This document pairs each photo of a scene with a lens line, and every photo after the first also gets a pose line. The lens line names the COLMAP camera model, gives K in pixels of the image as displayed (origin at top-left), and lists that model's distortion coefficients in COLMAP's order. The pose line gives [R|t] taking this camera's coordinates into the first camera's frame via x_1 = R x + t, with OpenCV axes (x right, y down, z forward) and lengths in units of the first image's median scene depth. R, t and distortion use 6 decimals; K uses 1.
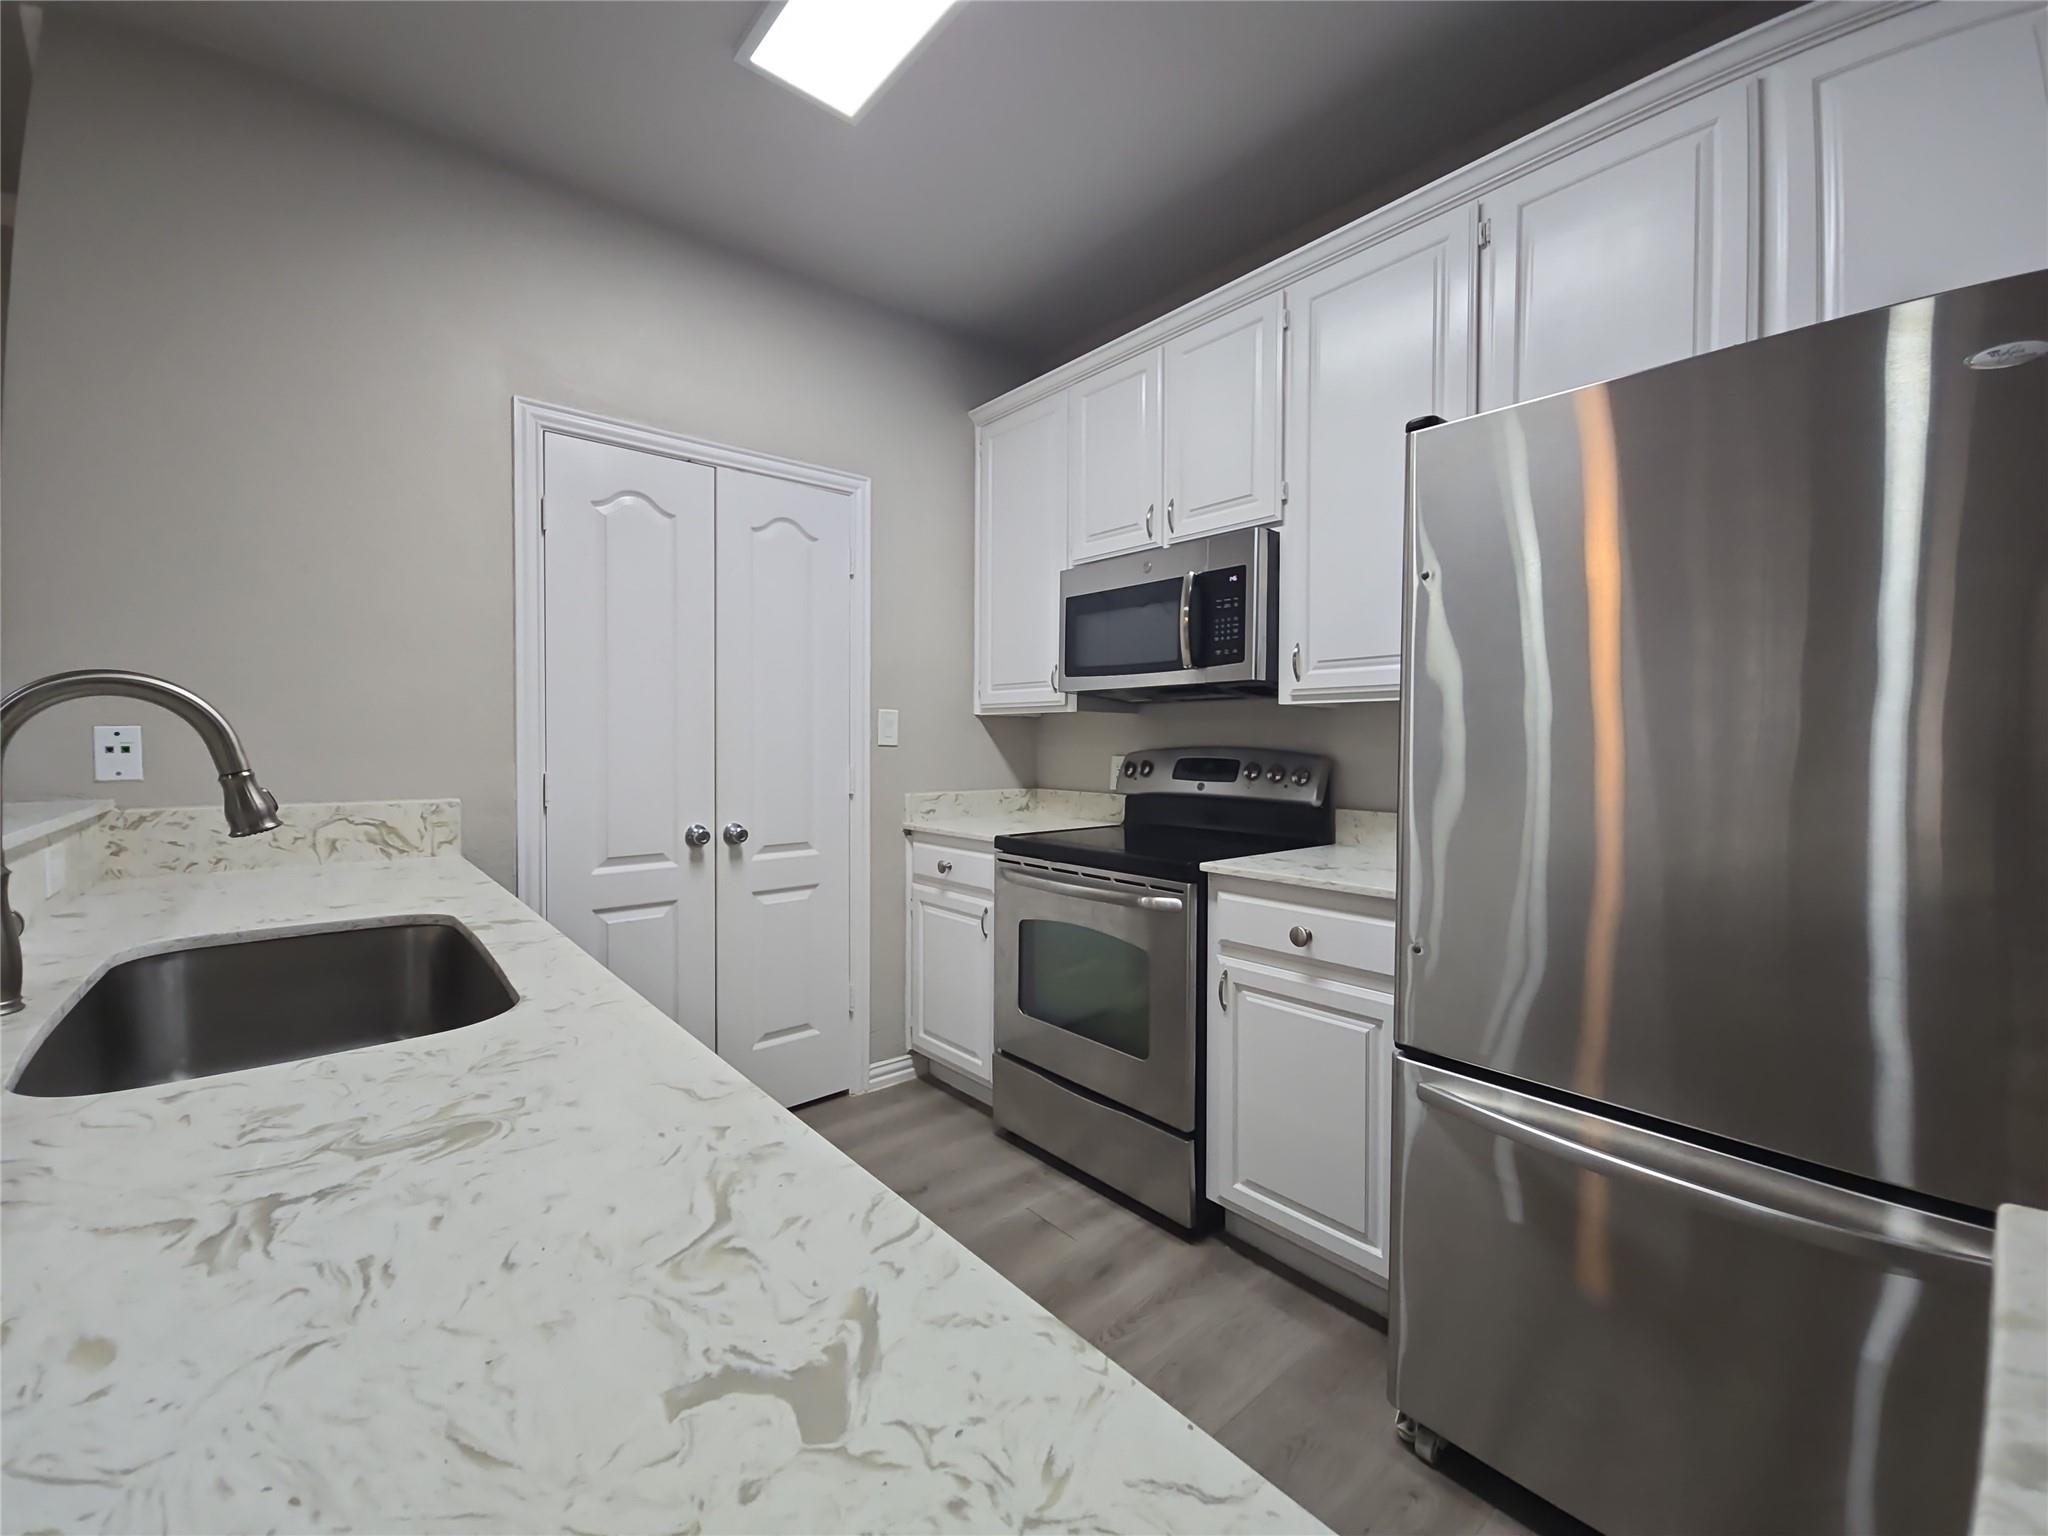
lens RADIAL K [[836.6, 0, 1020.7], [0, 836.6, 754.6], [0, 0, 1]] dist [0.002302, -0.000809]
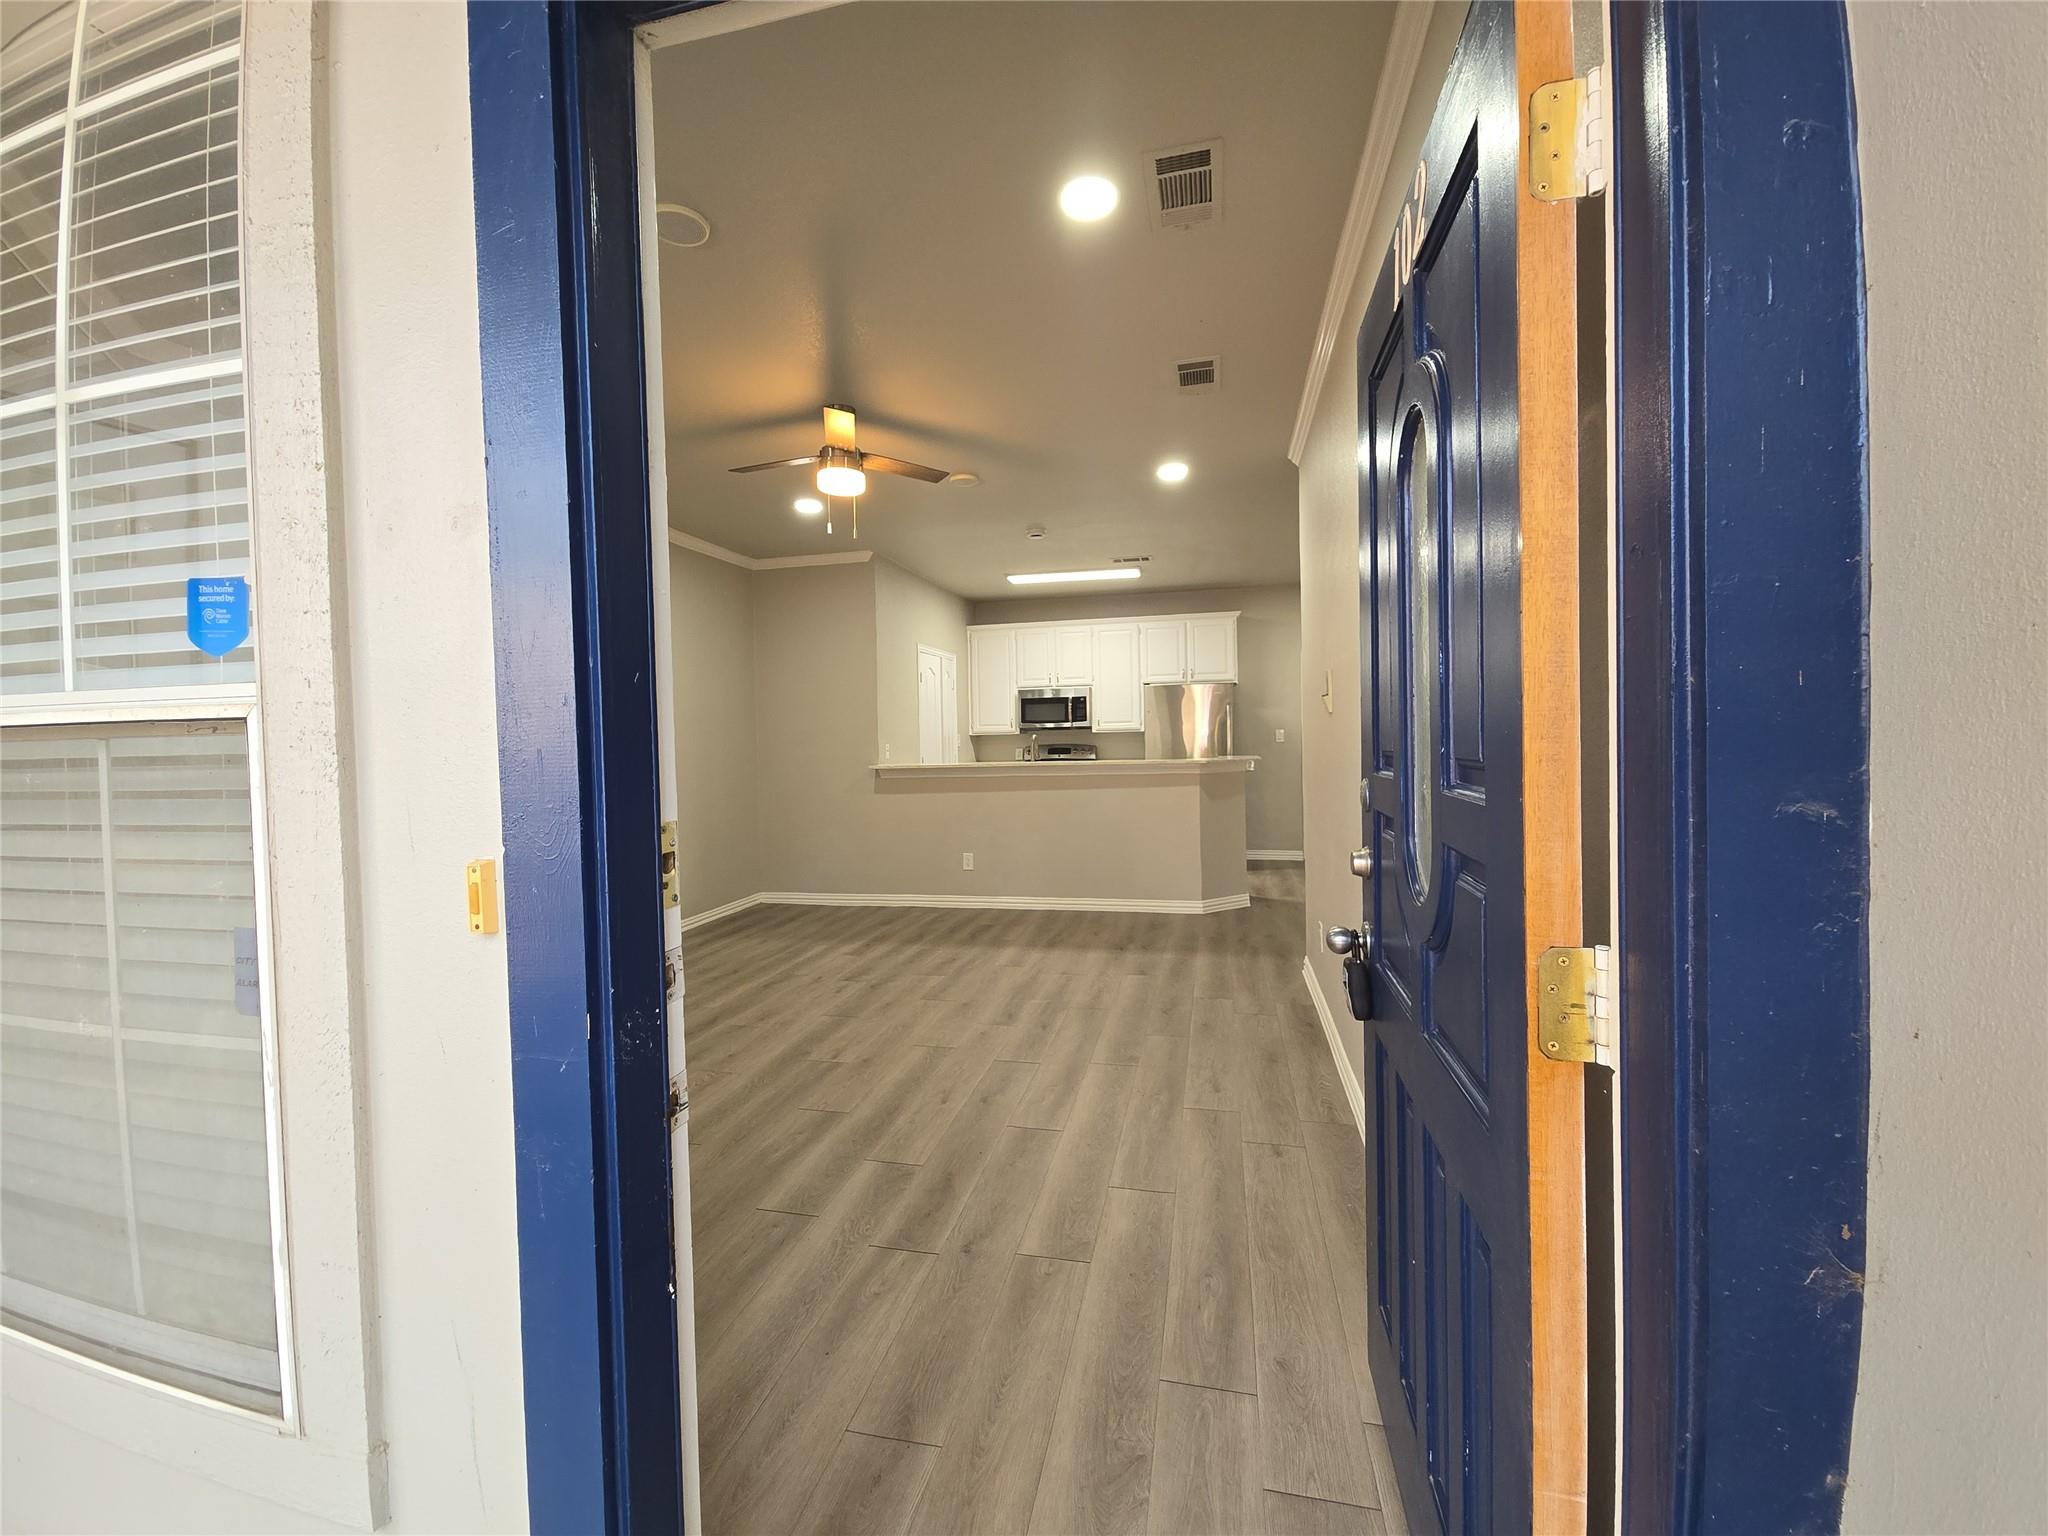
lens RADIAL K [[836.6, 0, 1020.7], [0, 836.6, 754.6], [0, 0, 1]] dist [0.002302, -0.000809]
pose [[0.805428, -0.031679, 0.591847, -2.061186], [0.034981, 0.999371, 0.005887, 0.007085], [-0.591661, 0.015961, 0.806029, -1.749962]]
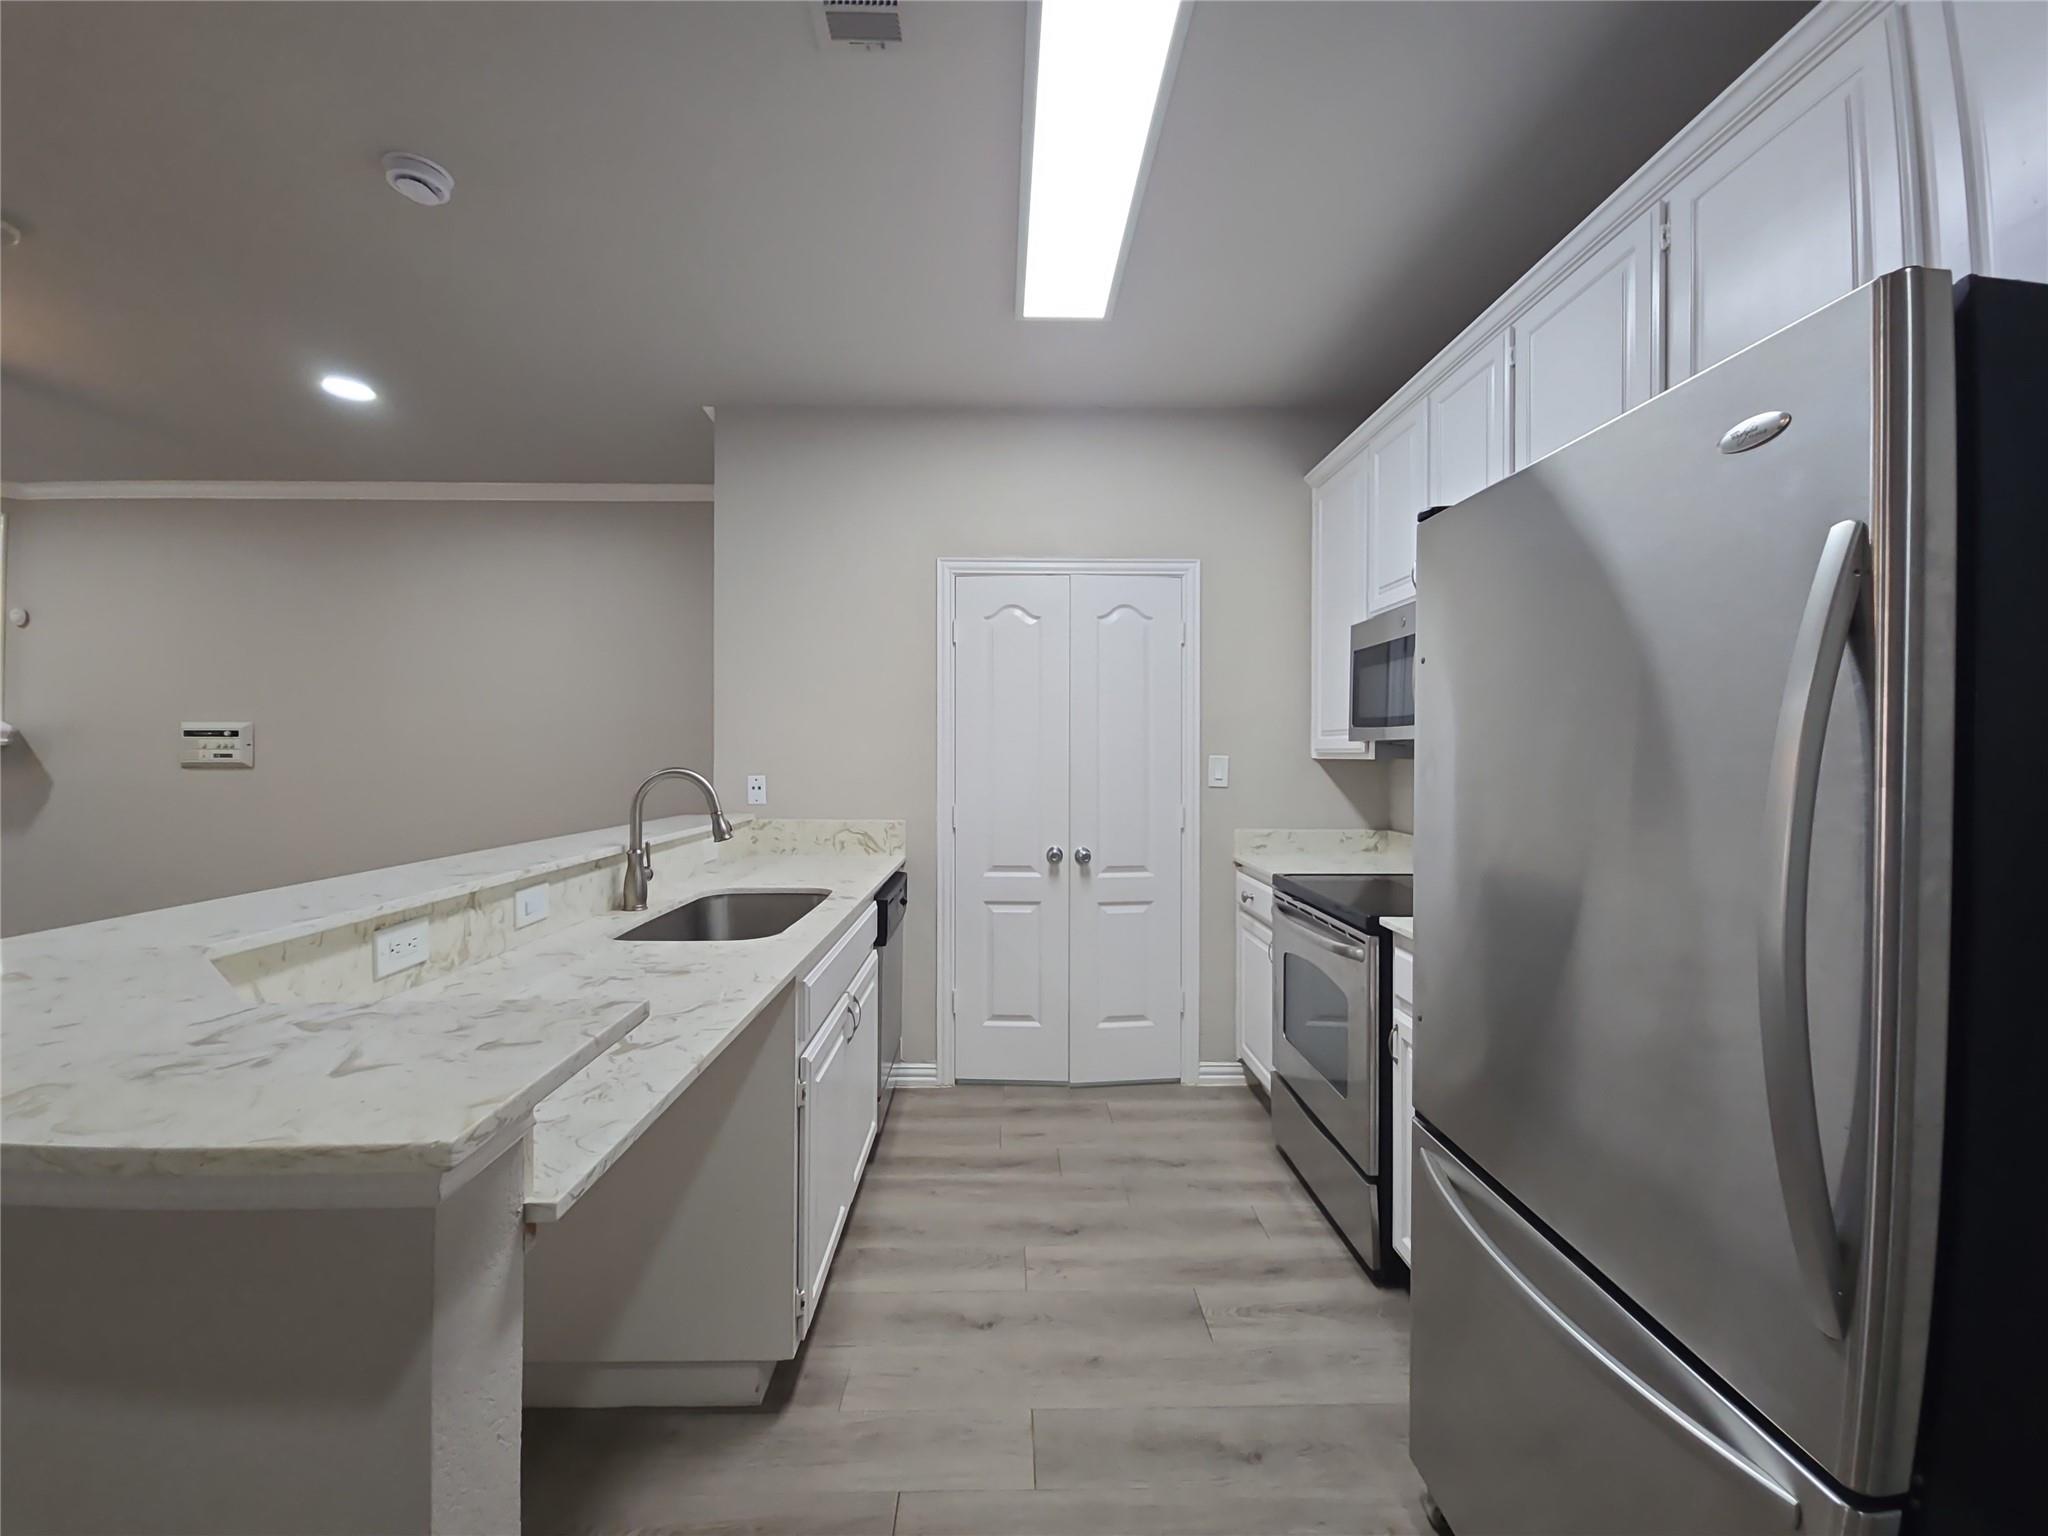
lens RADIAL K [[836.6, 0, 1020.7], [0, 836.6, 754.6], [0, 0, 1]] dist [0.002302, -0.000809]
pose [[0.775737, -0.001689, -0.631054, 0.433552], [-0.009771, 0.999844, -0.014686, -0.043514], [0.630980, 0.017559, 0.775600, -0.075728]]
